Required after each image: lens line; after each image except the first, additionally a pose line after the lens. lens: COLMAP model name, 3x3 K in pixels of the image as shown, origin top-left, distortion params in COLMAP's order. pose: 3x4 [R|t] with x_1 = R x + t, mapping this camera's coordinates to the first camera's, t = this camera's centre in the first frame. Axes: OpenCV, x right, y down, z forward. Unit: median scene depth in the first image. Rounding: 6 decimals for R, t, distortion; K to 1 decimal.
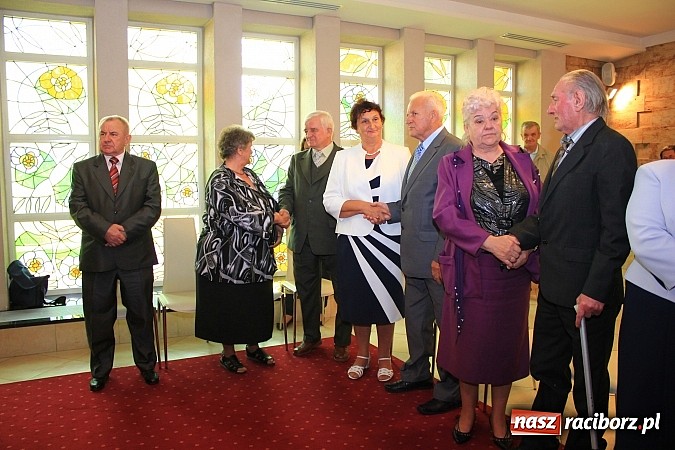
lens RADIAL K [[633.4, 0, 337.5], [0, 633.4, 225.0], [0, 0, 1]] dist [-0.095065, 0.001556]
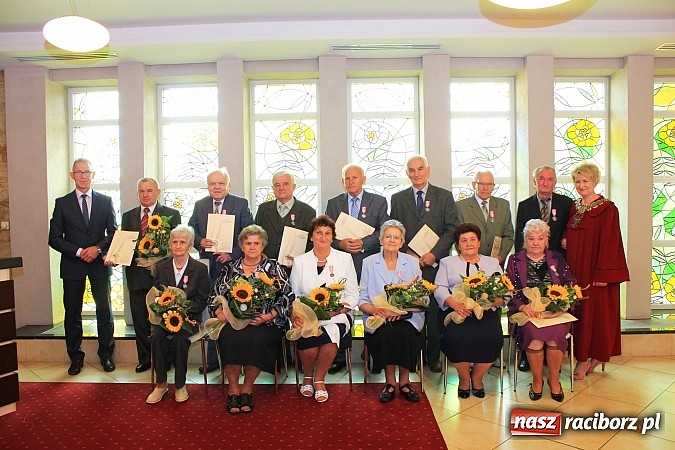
lens RADIAL K [[577.9, 0, 337.5], [0, 577.9, 225.0], [0, 0, 1]] dist [-0.077843, 0.002389]
pose [[0.871618, 0.001170, -0.490184, 0.279948], [-0.029738, 0.998281, -0.050496, -0.012160], [0.489283, 0.058590, 0.870155, 0.150059]]
